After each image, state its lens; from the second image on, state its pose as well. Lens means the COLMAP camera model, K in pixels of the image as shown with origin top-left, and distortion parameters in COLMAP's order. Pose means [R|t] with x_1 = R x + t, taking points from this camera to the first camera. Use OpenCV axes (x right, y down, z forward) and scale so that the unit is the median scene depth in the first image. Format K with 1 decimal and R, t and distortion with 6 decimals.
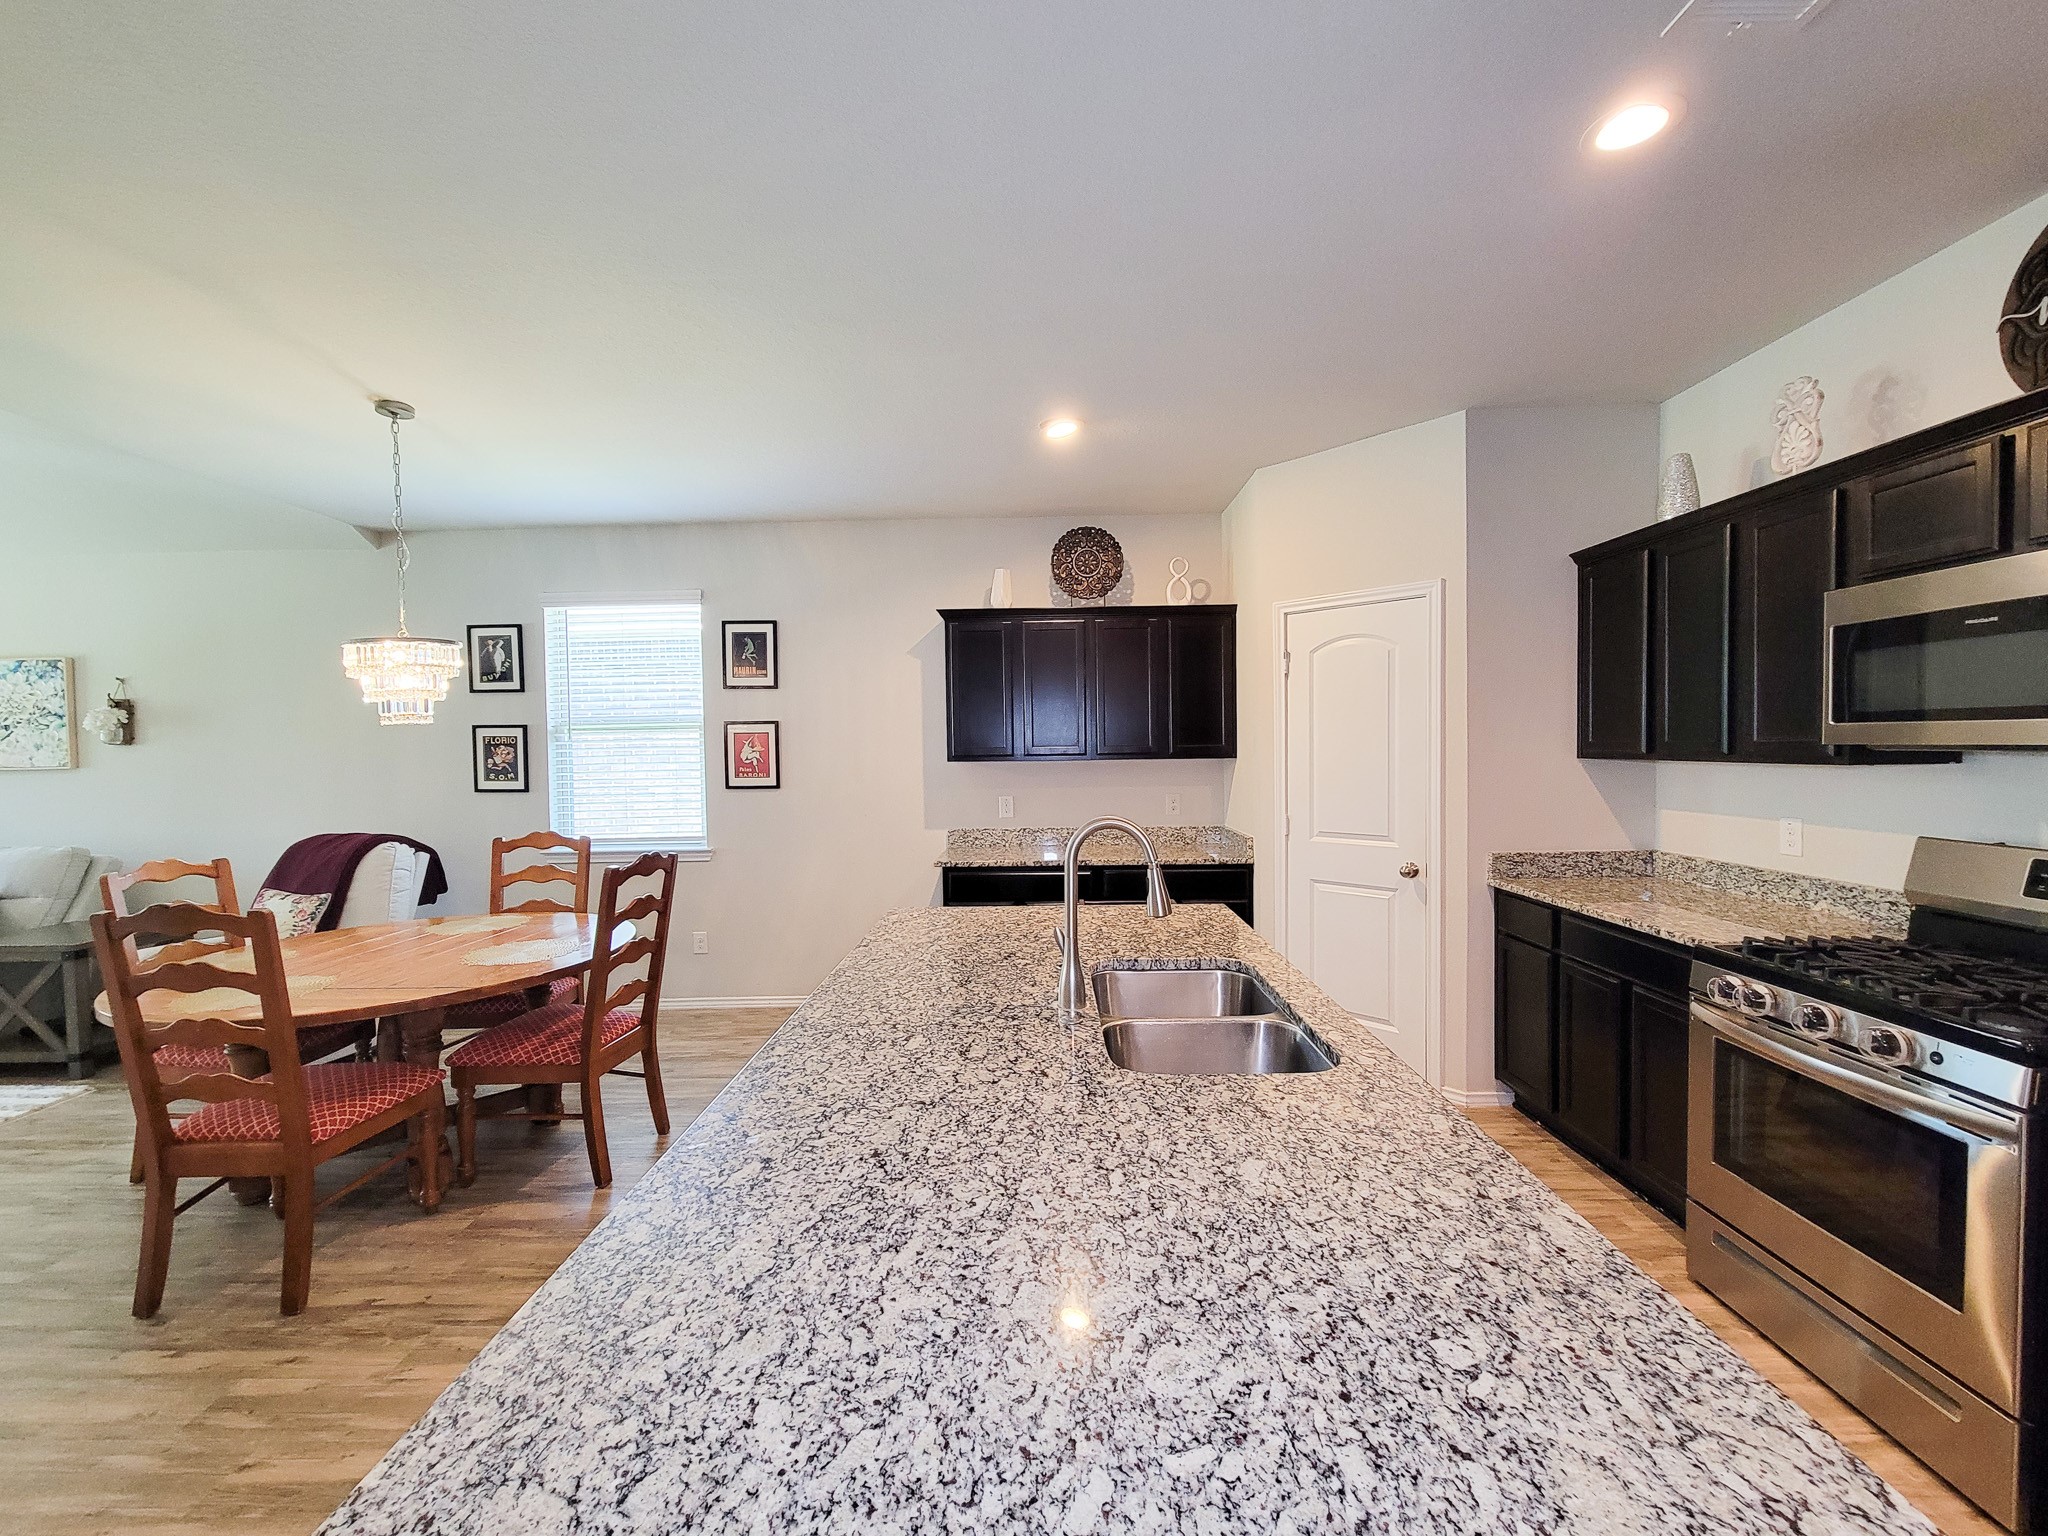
lens RADIAL K [[837.3, 0, 1023.3], [0, 837.3, 772.0], [0, 0, 1]] dist [0.005192, -0.003911]
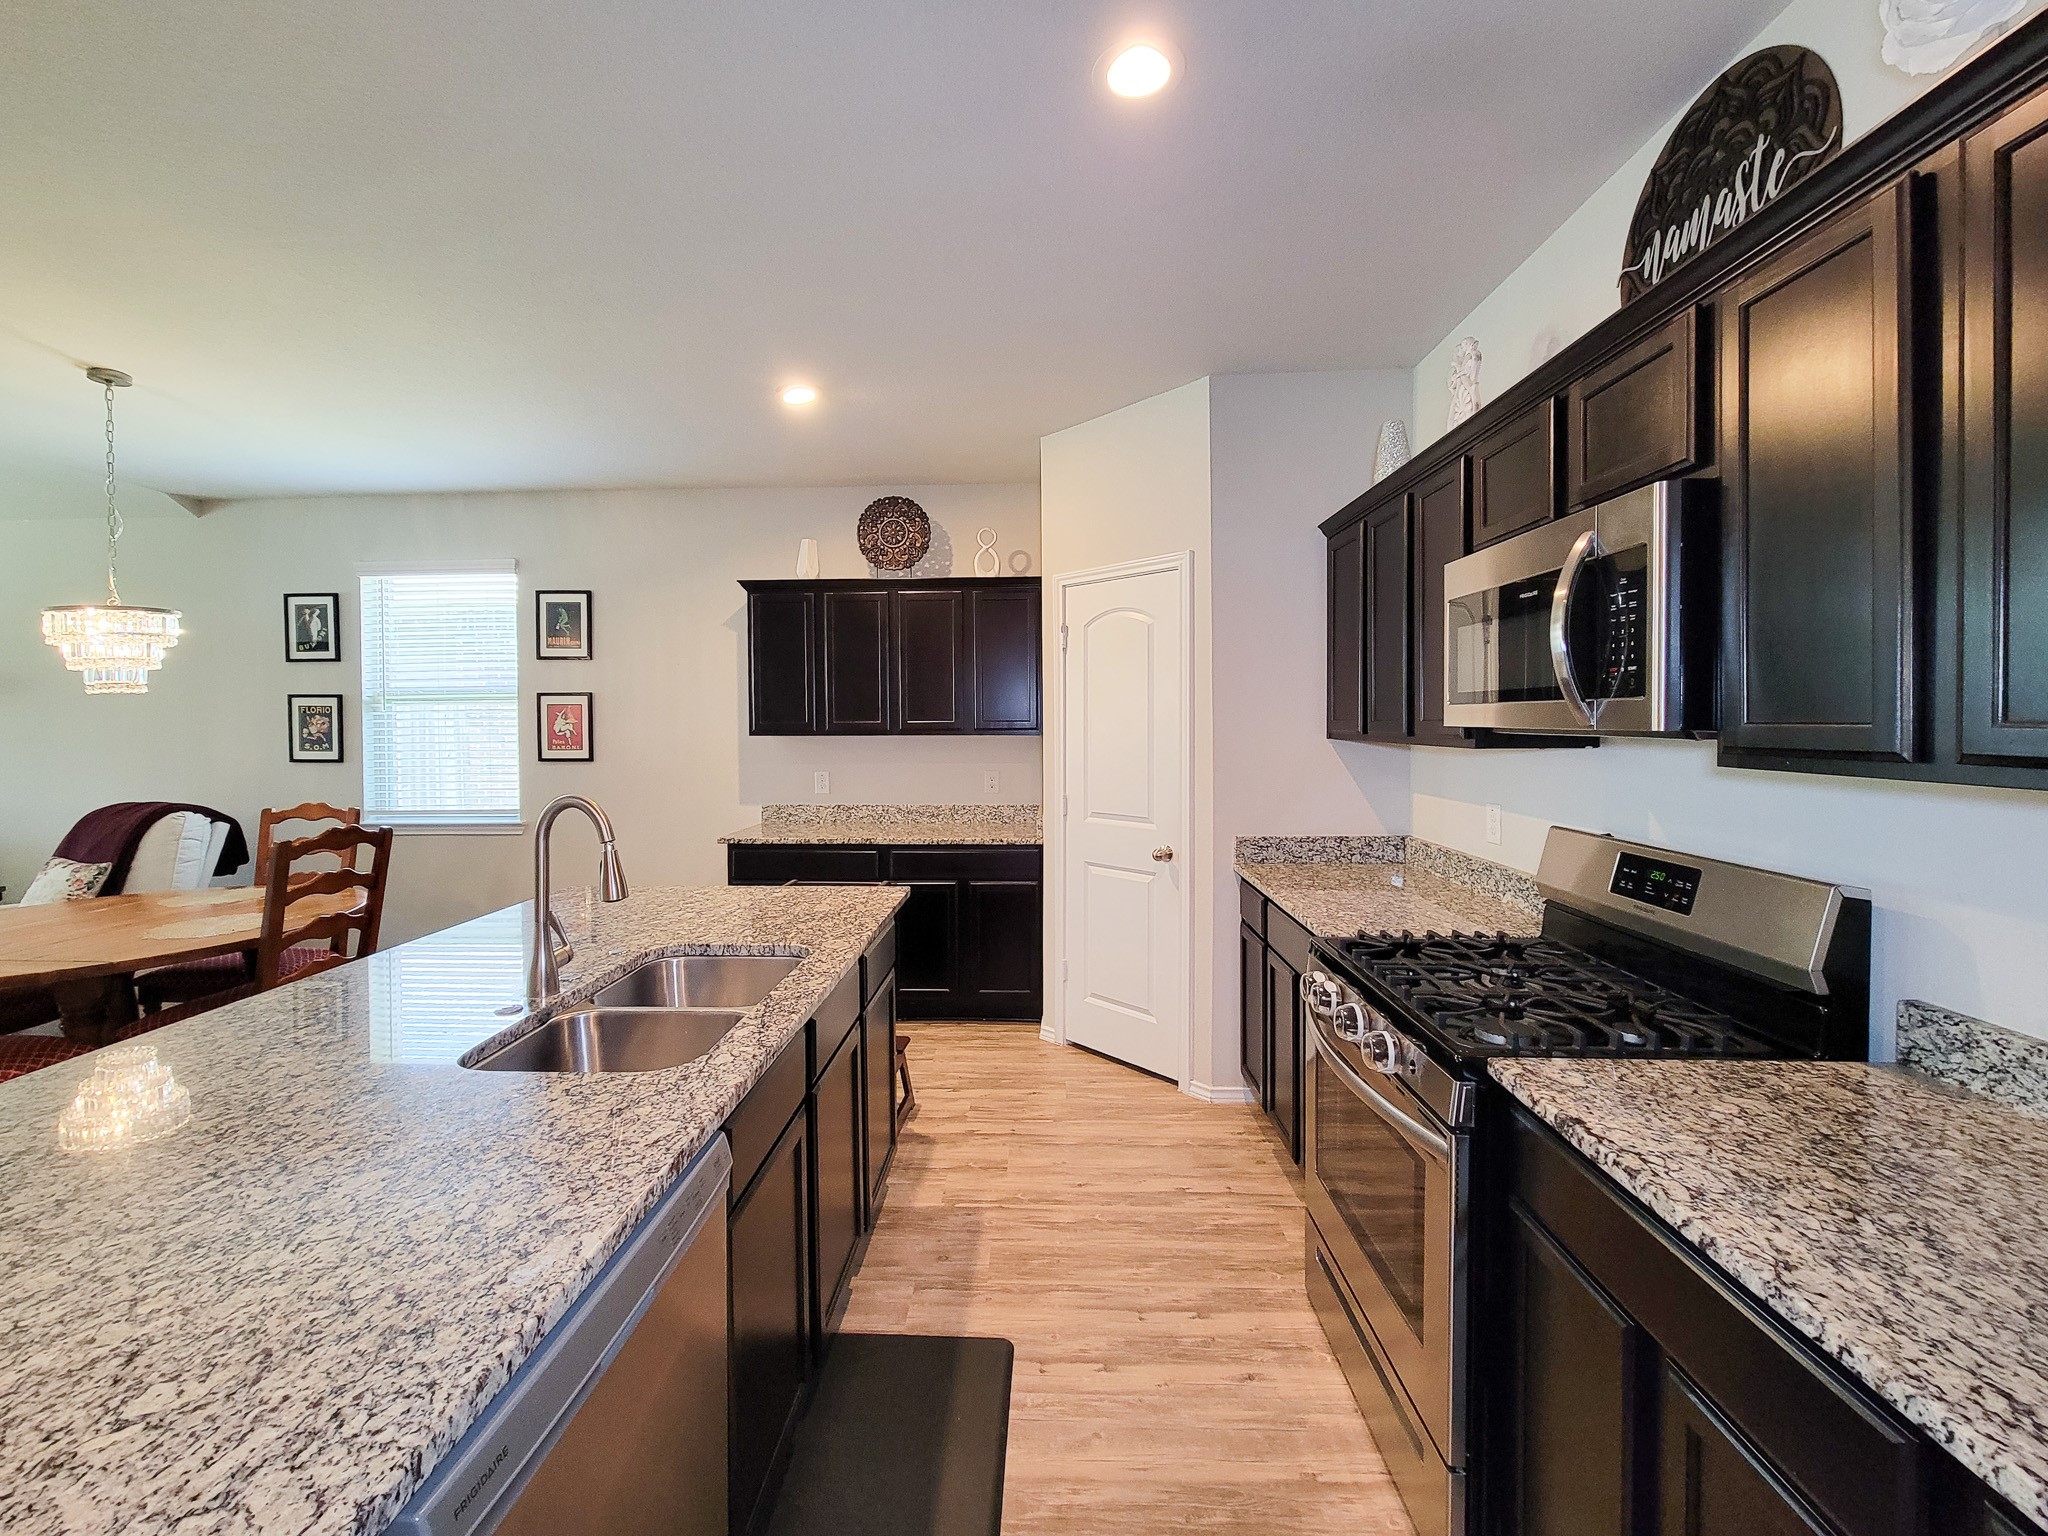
lens RADIAL K [[849.6, 0, 1018.4], [0, 849.6, 736.8], [0, 0, 1]] dist [-0.000286, -0.001134]
pose [[0.999658, 0.009394, -0.024420, 0.281453], [-0.009677, 0.999887, -0.011476, -0.003159], [0.024309, 0.011709, 0.999636, 0.020537]]
